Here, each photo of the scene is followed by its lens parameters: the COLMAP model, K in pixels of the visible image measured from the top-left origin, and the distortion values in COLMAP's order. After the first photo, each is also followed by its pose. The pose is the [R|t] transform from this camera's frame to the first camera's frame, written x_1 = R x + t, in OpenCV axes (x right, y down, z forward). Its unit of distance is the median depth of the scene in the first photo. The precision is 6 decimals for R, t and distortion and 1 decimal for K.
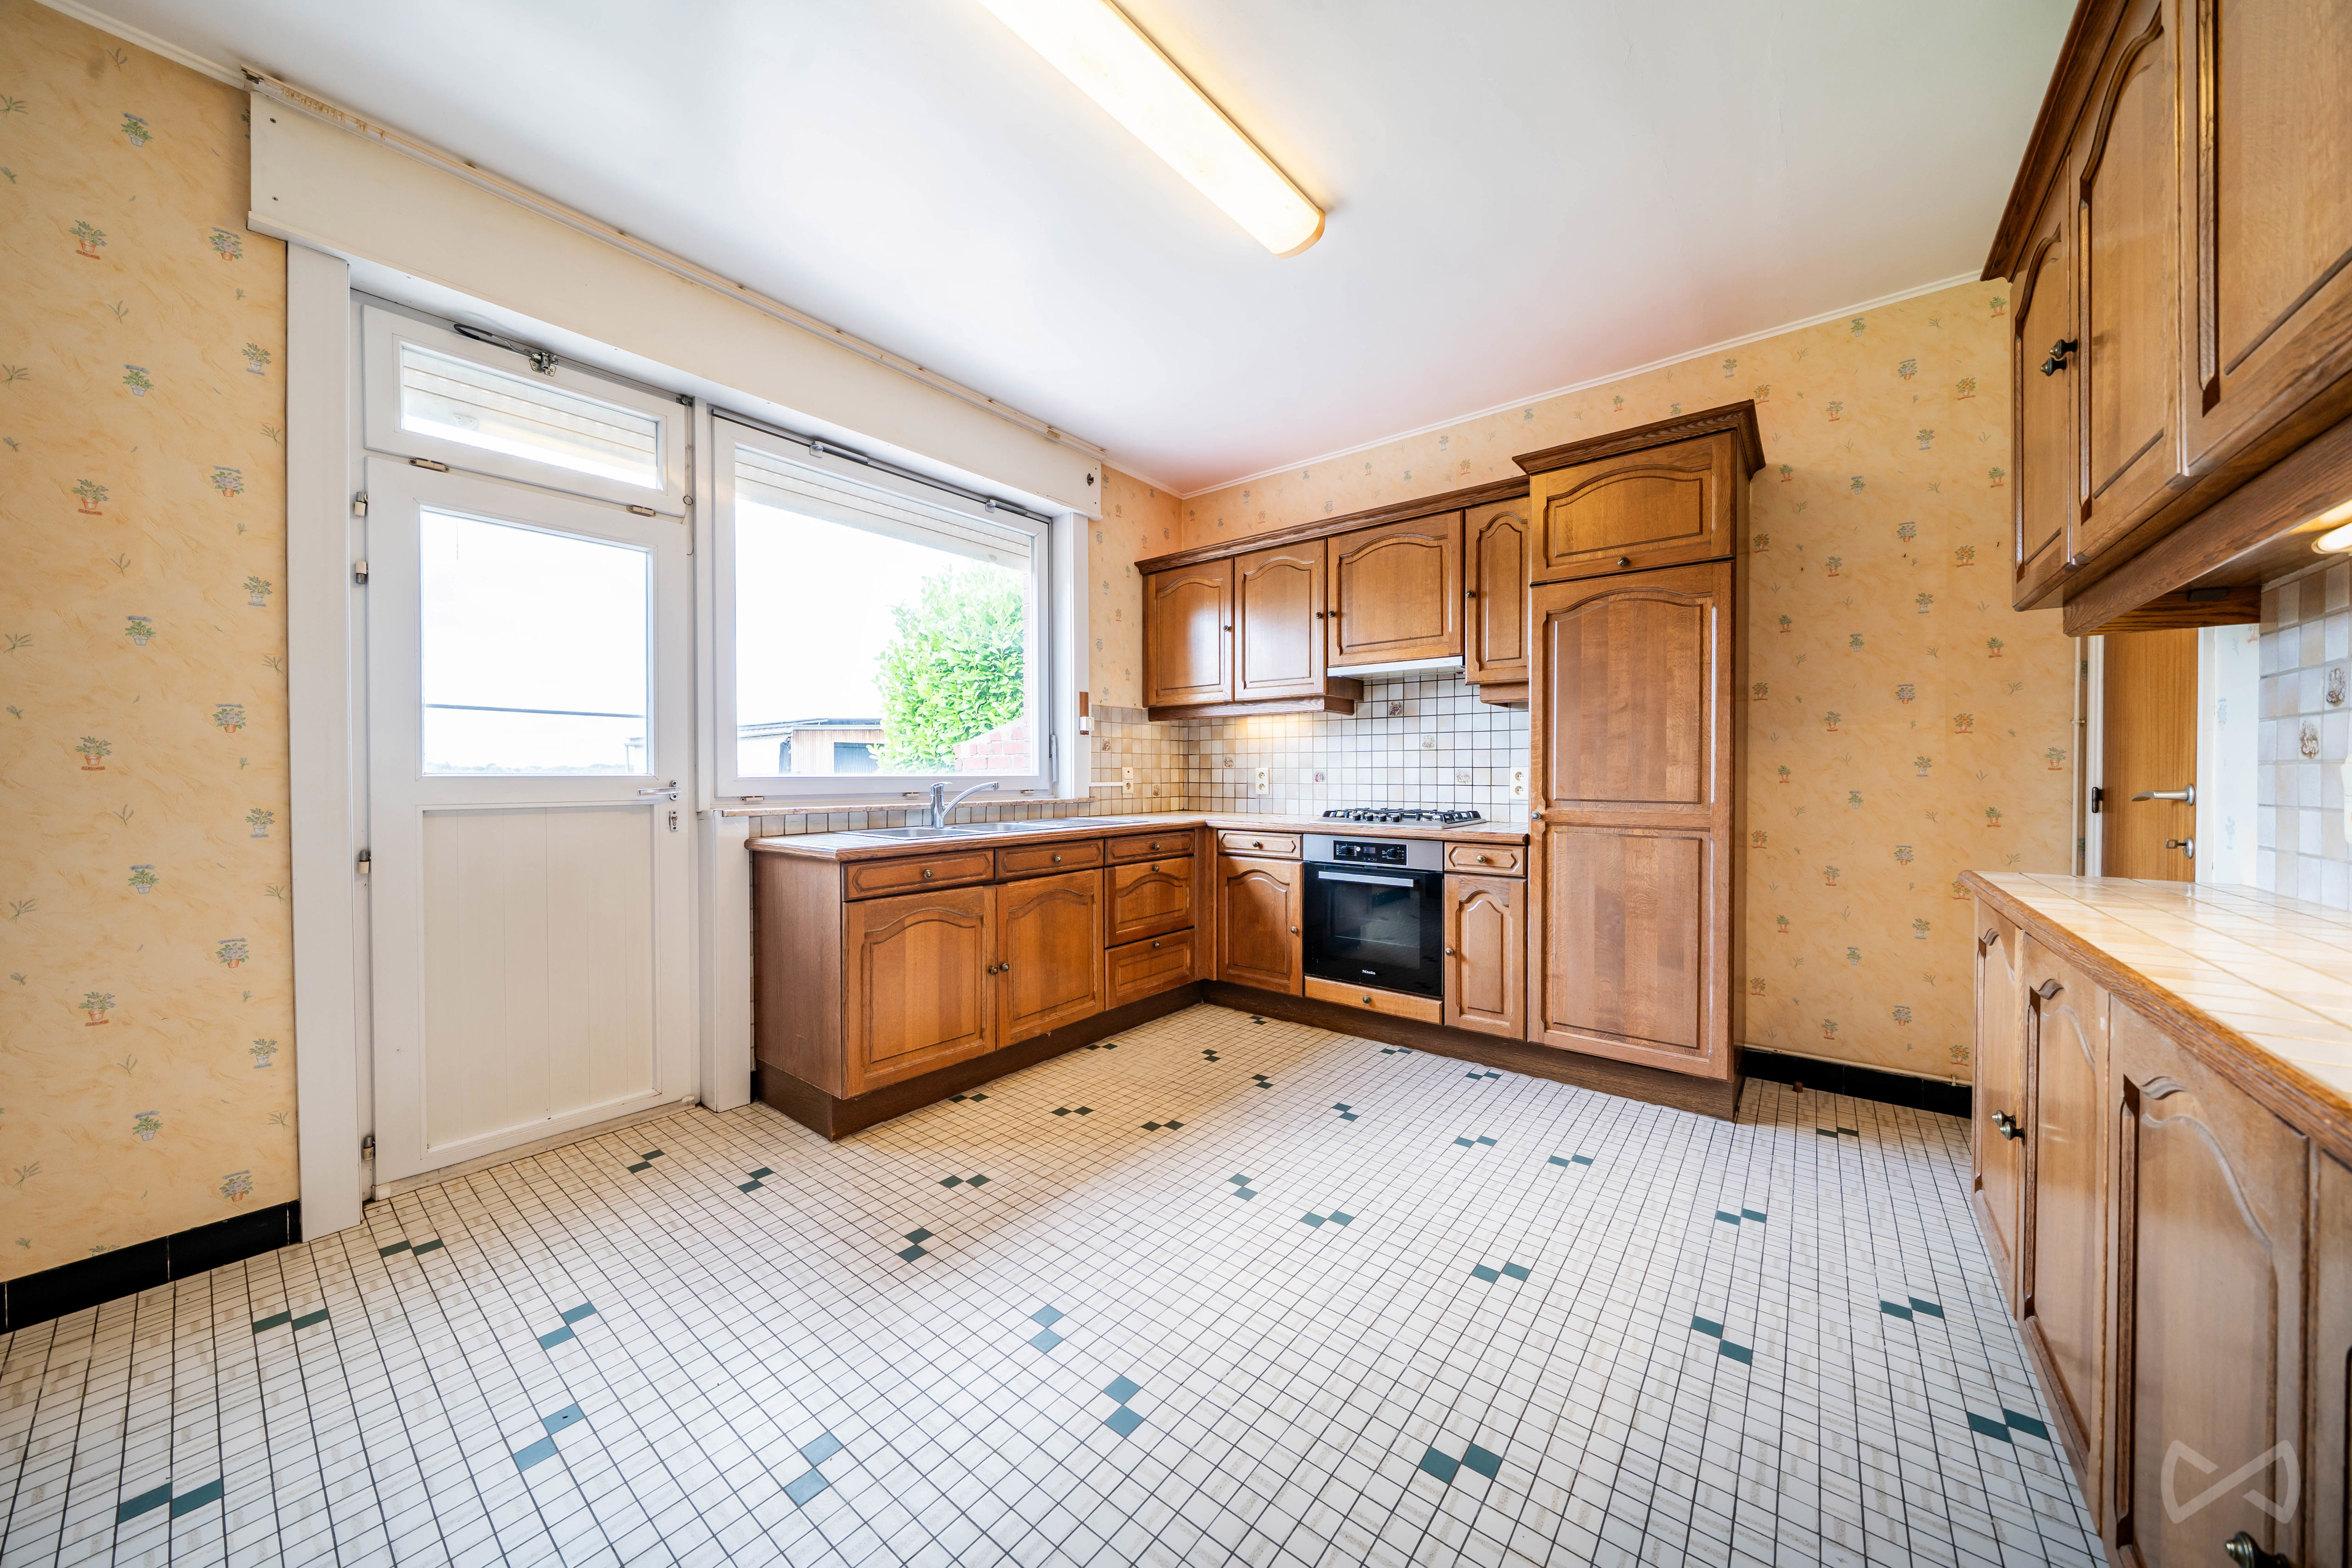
lens RADIAL K [[795.3, 0, 1172.2], [0, 795.3, 781.2], [0, 0, 1]] dist [-0.004995, -0.000131]
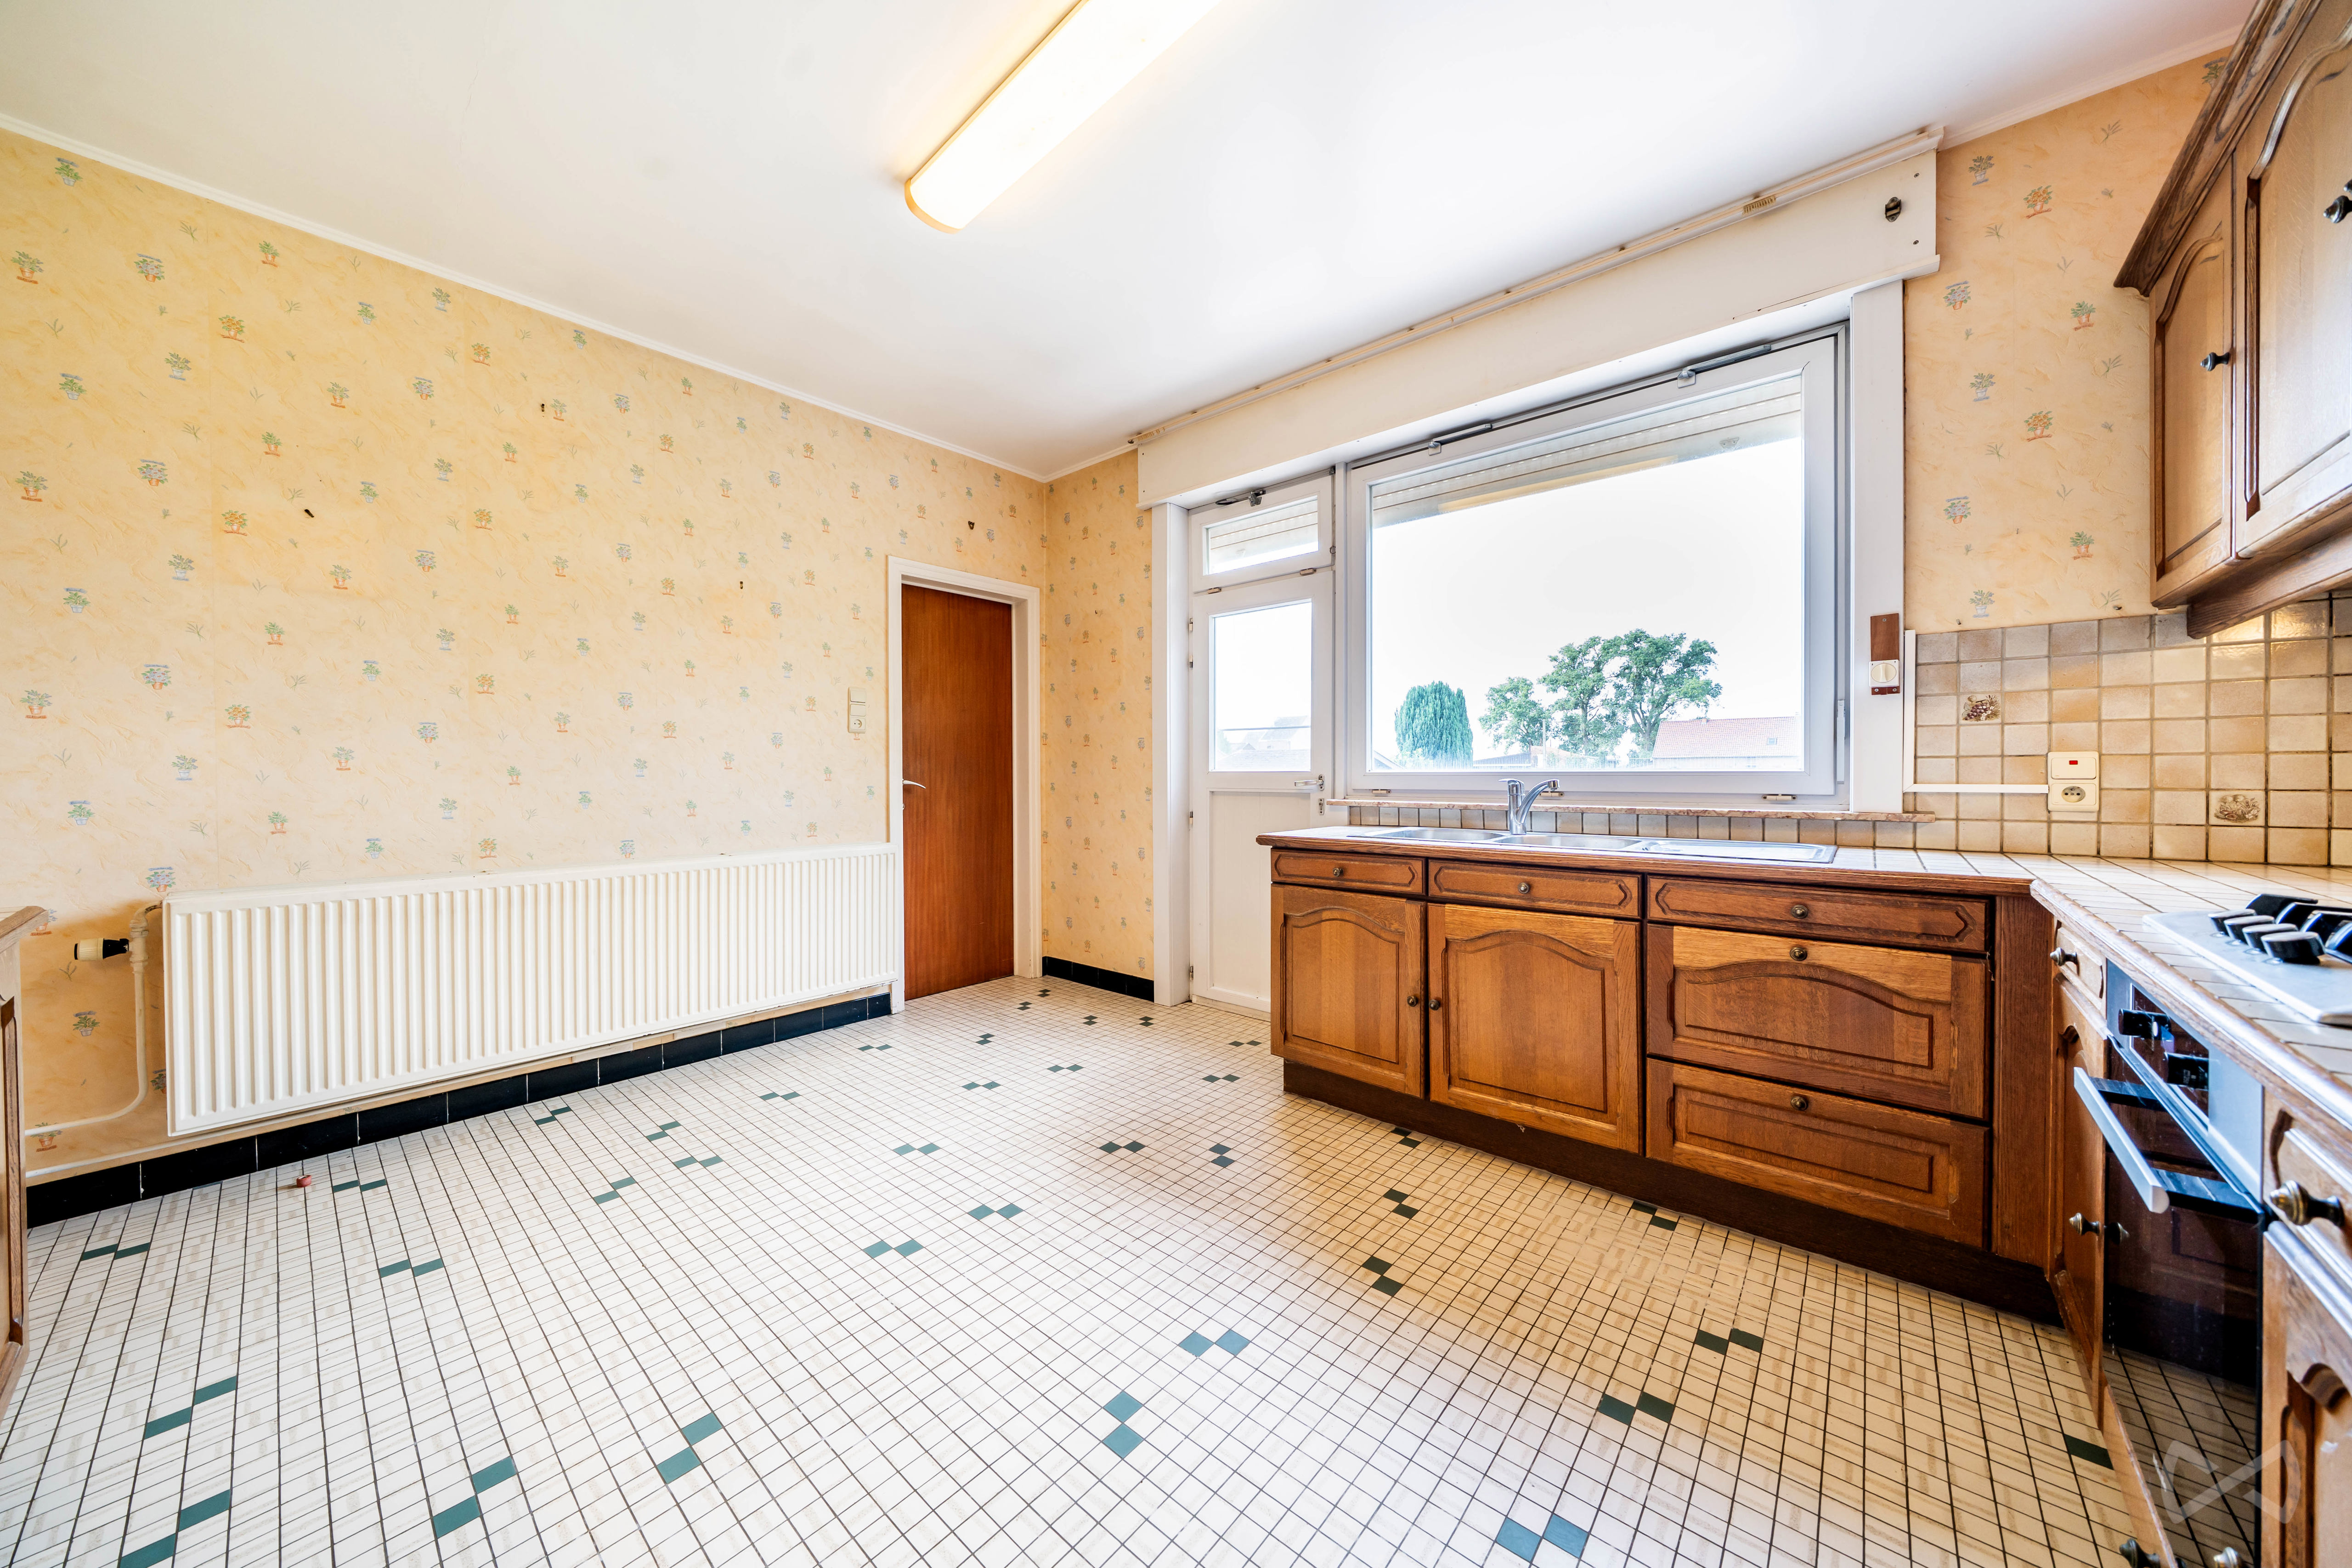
lens RADIAL K [[795.3, 0, 1172.2], [0, 795.3, 781.2], [0, 0, 1]] dist [-0.004995, -0.000131]
pose [[-0.041724, 0.015748, -0.999005, 0.639636], [-0.004827, 0.999861, 0.015963, -0.009703], [0.999118, 0.005488, -0.041642, 0.787514]]
